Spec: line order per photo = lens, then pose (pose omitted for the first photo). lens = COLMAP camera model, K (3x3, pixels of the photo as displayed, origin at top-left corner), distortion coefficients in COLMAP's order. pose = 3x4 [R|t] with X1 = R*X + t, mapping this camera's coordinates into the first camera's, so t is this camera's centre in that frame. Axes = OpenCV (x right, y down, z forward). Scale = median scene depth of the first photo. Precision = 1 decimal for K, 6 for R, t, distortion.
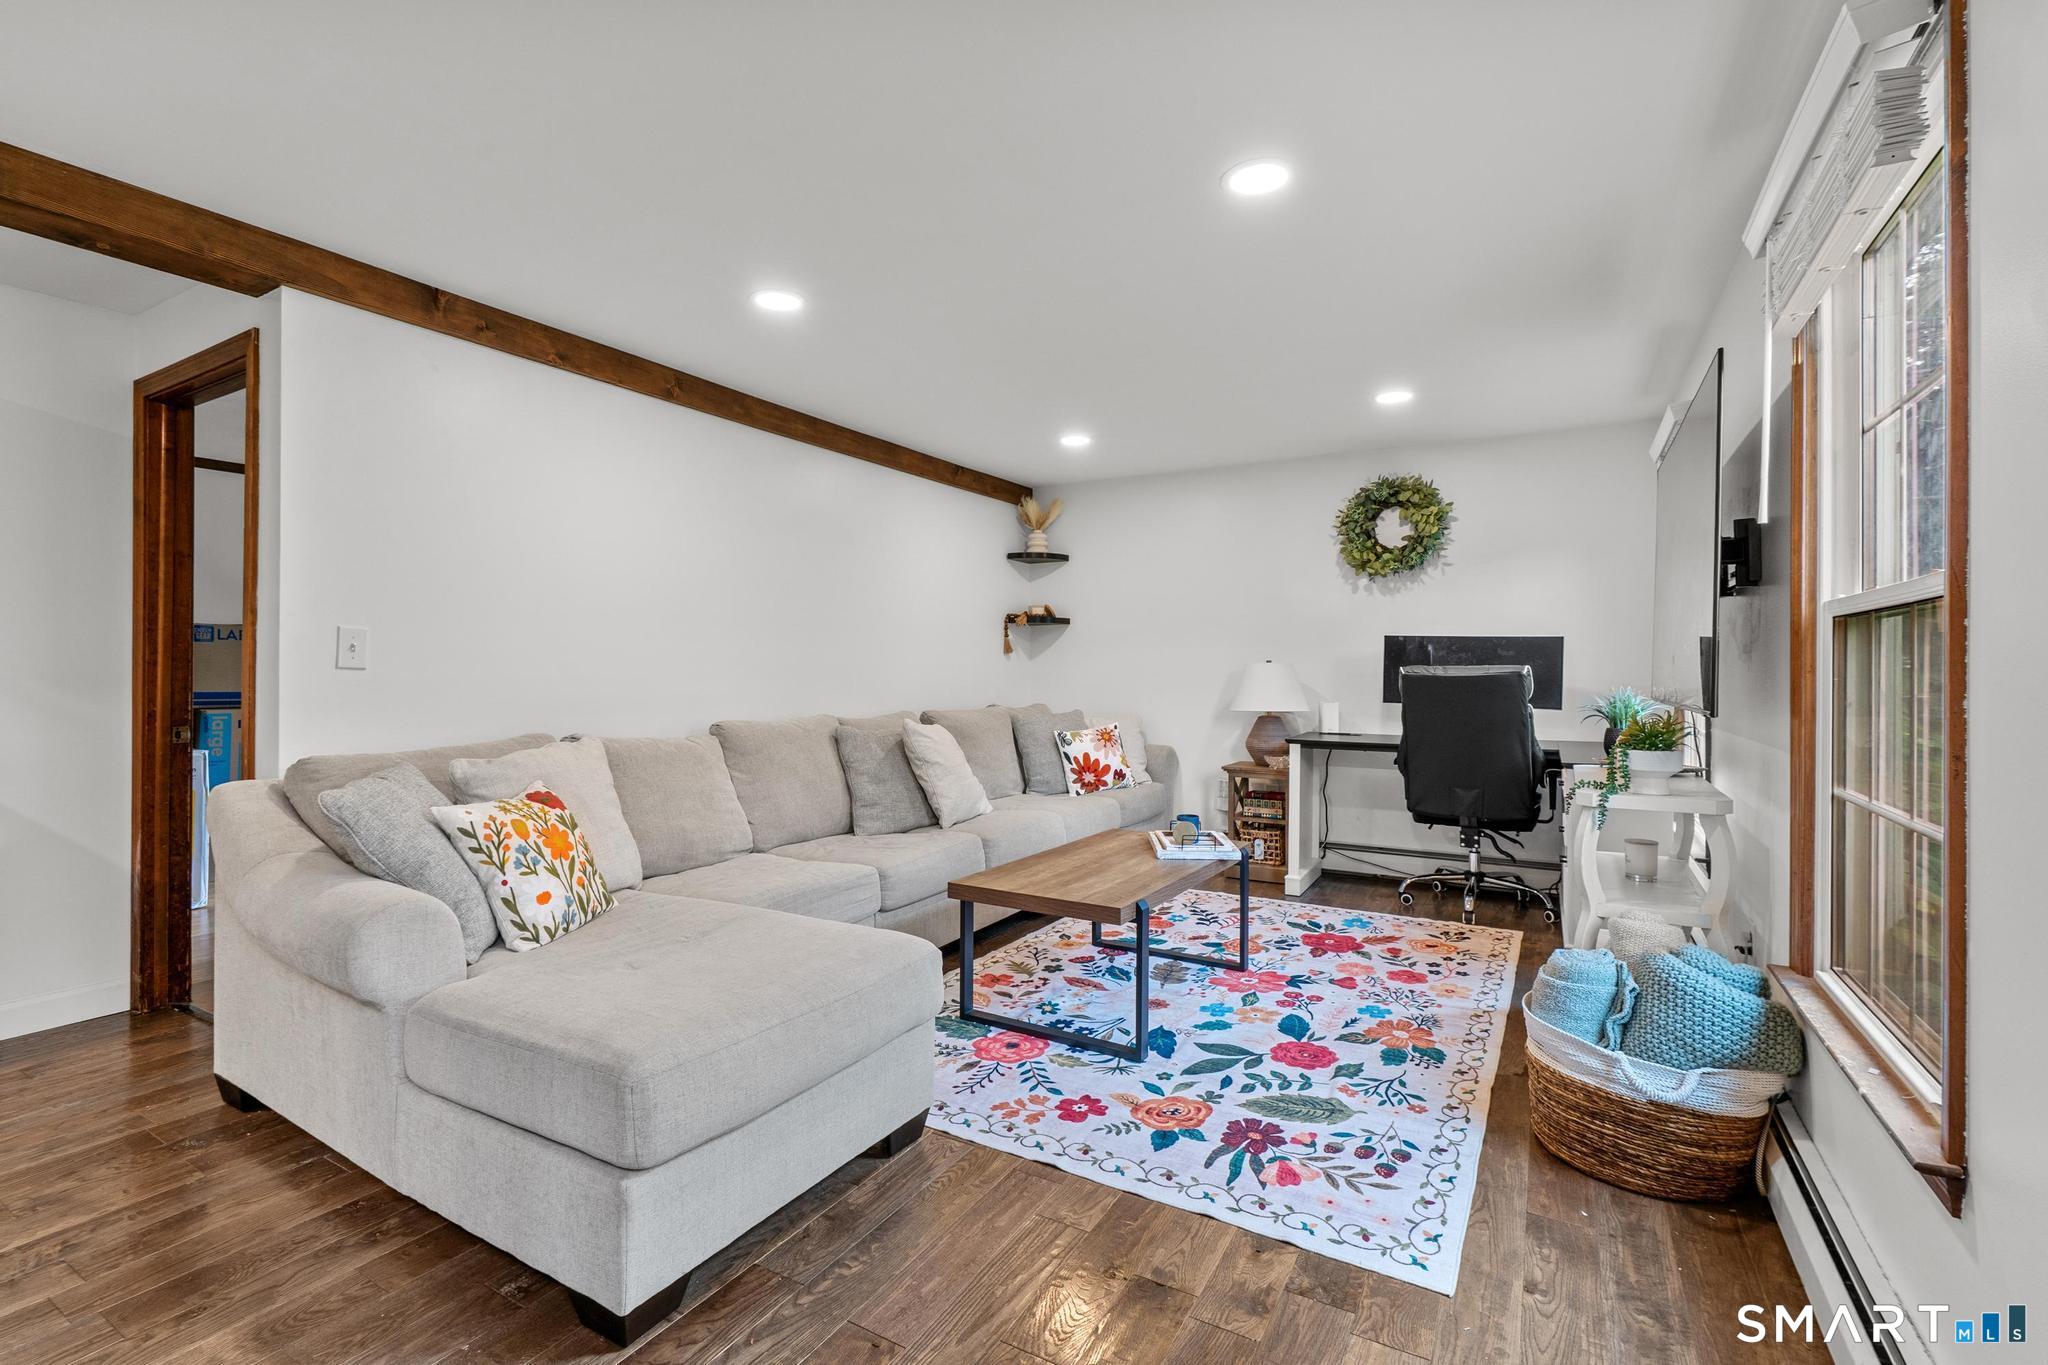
lens RADIAL K [[926.9, 0, 999.3], [0, 926.9, 665.3], [0, 0, 1]] dist [-0.010450, 0.004007]
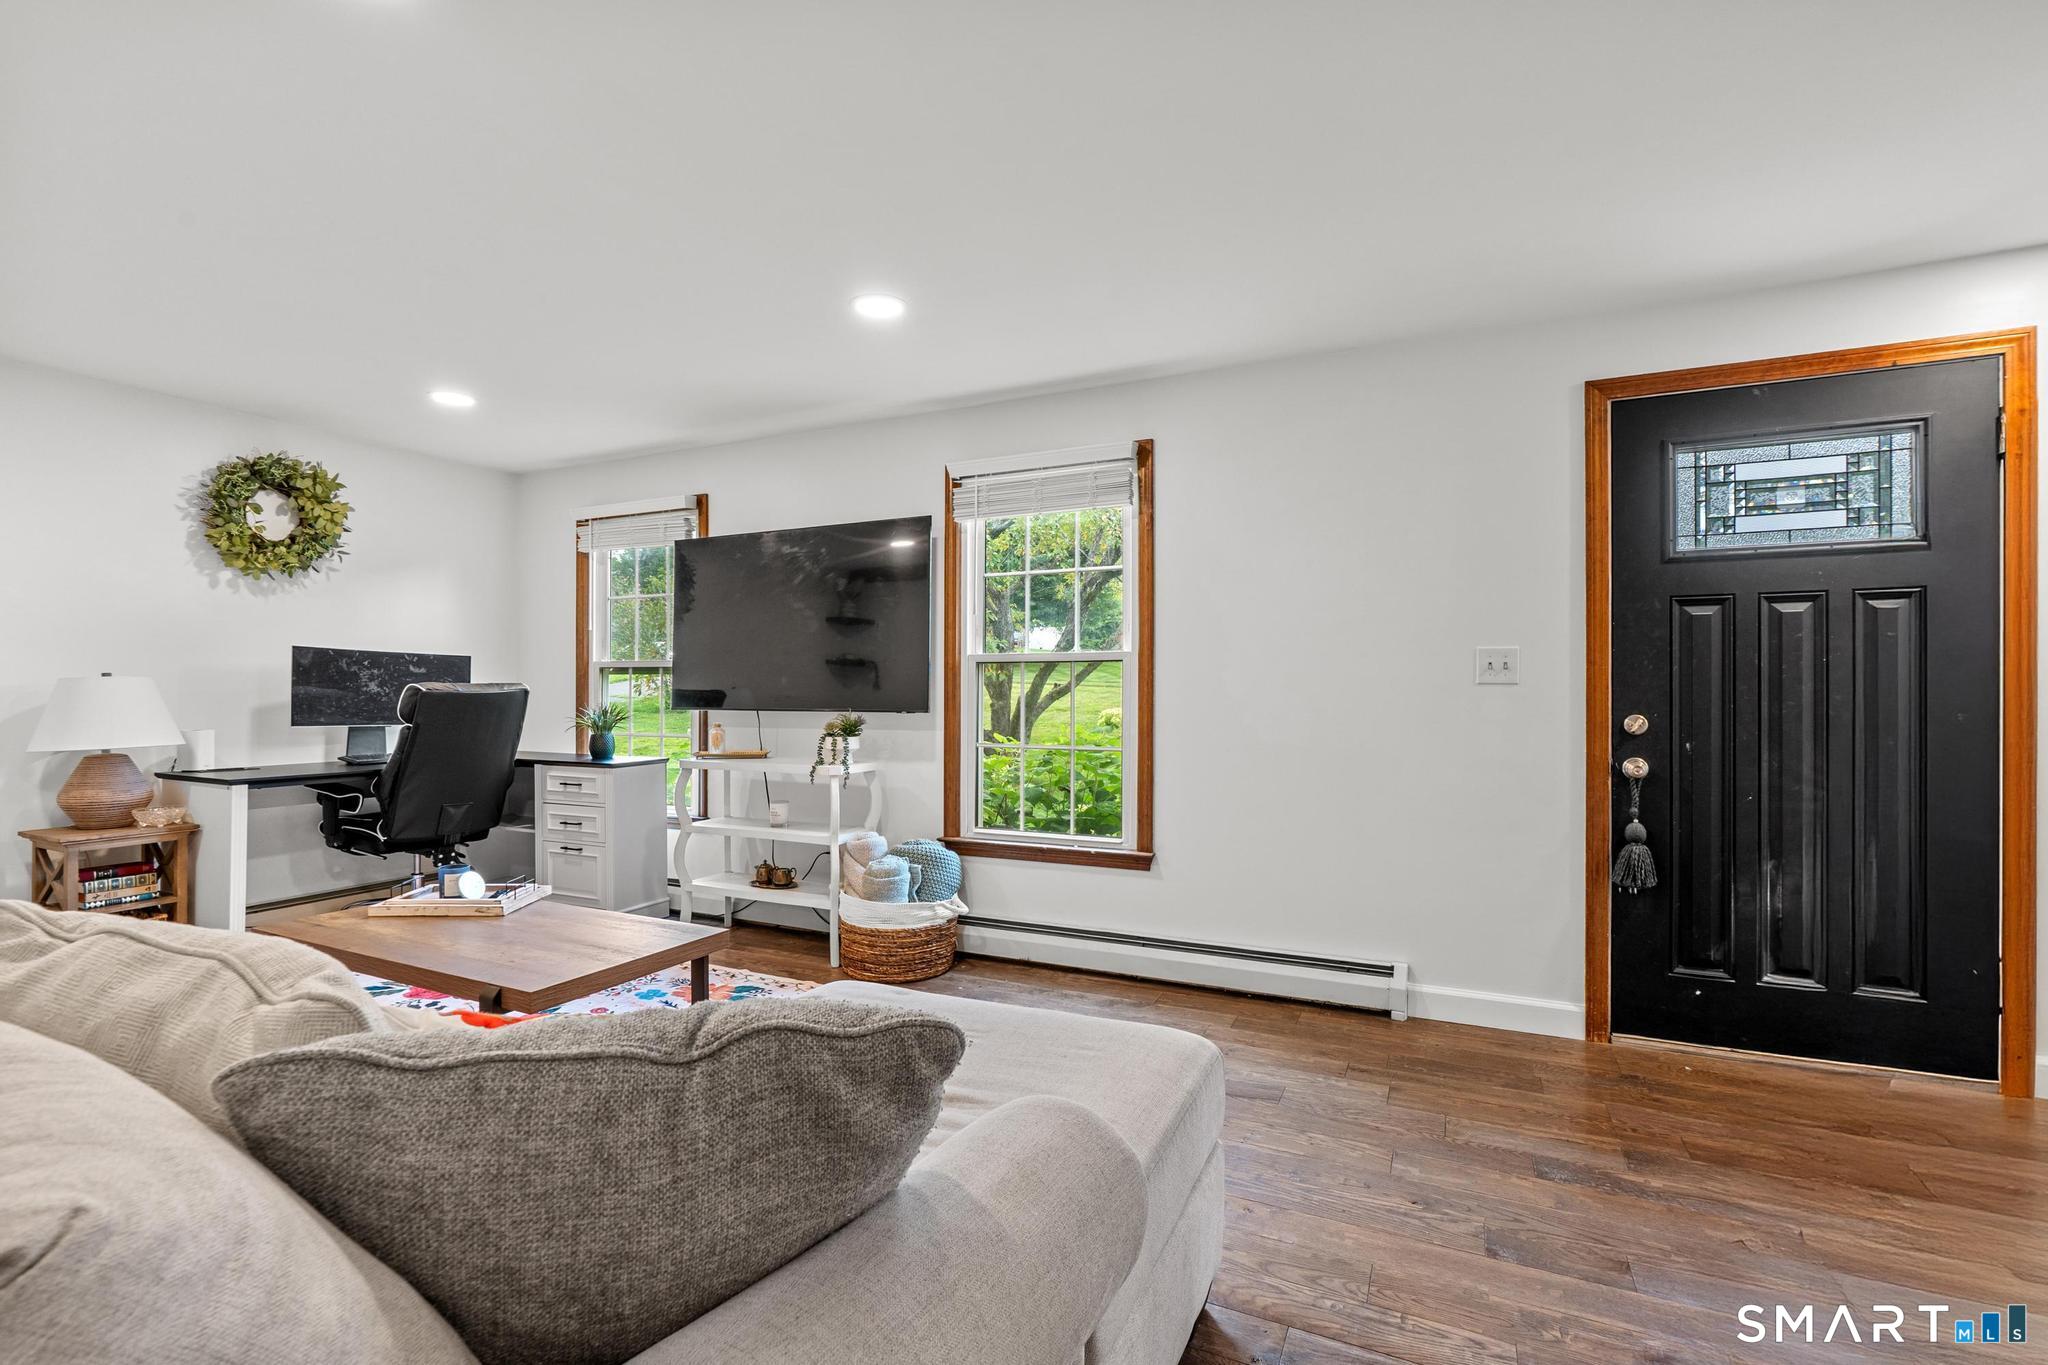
lens RADIAL K [[926.9, 0, 1002.0], [0, 926.9, 690.2], [0, 0, 1]] dist [-0.010450, 0.004007]
pose [[-0.089430, -0.004579, 0.995983, -0.739117], [-0.005112, 0.999978, 0.004139, 0.001966], [-0.995980, -0.004722, -0.089452, 0.681455]]
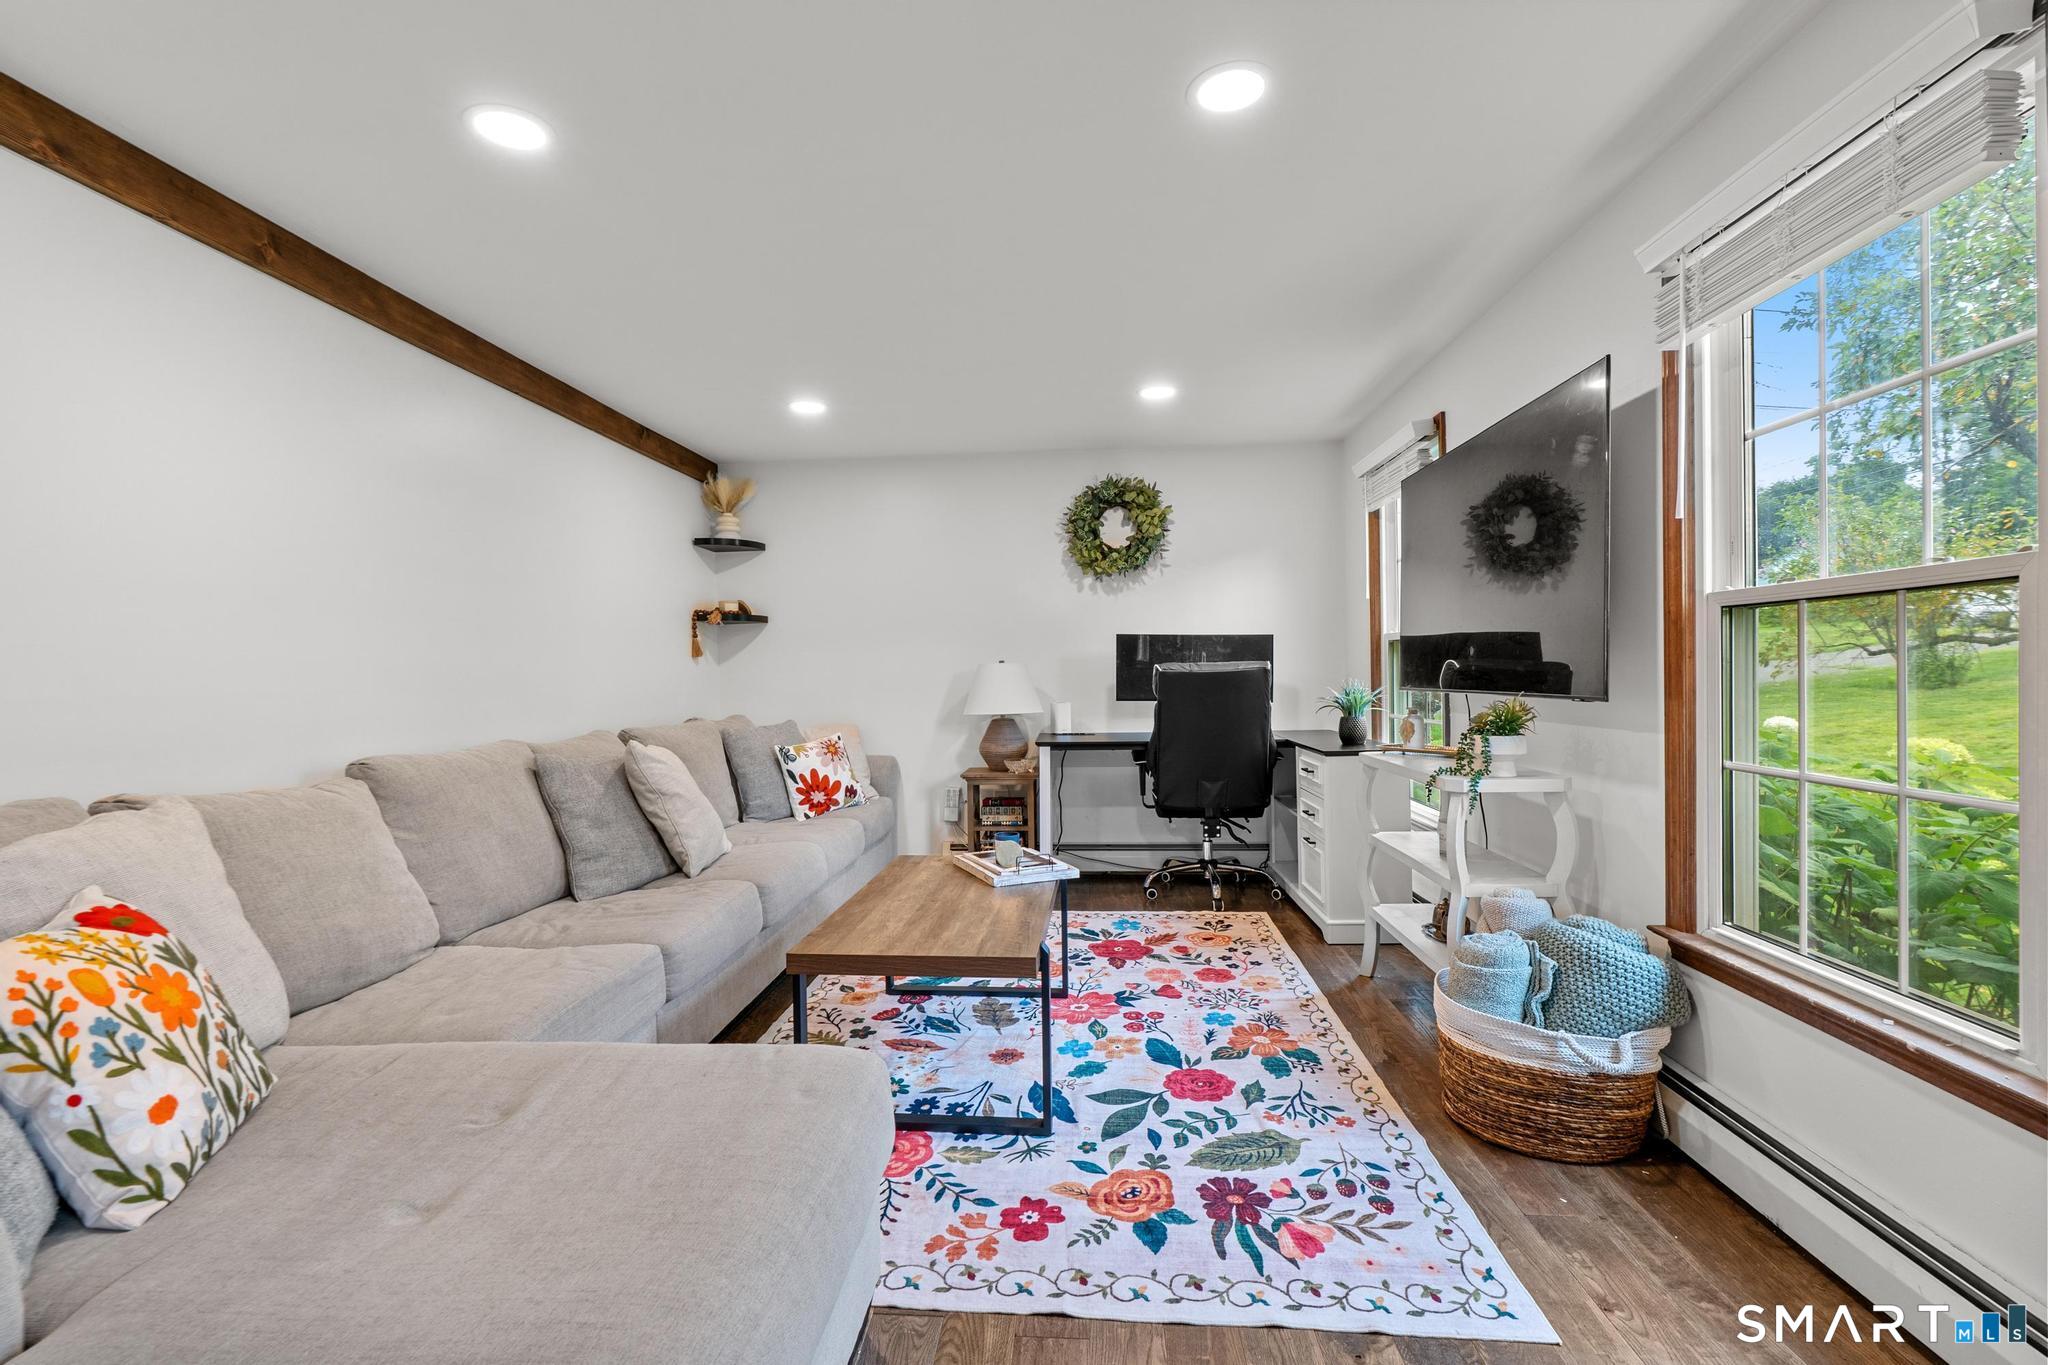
lens RADIAL K [[926.9, 0, 1004.7], [0, 926.9, 678.6], [0, 0, 1]] dist [-0.010450, 0.004007]
pose [[0.898622, -0.020891, 0.438227, -0.211931], [0.017637, 0.999778, 0.011494, 0.003960], [-0.438370, -0.002600, 0.898791, 0.231151]]
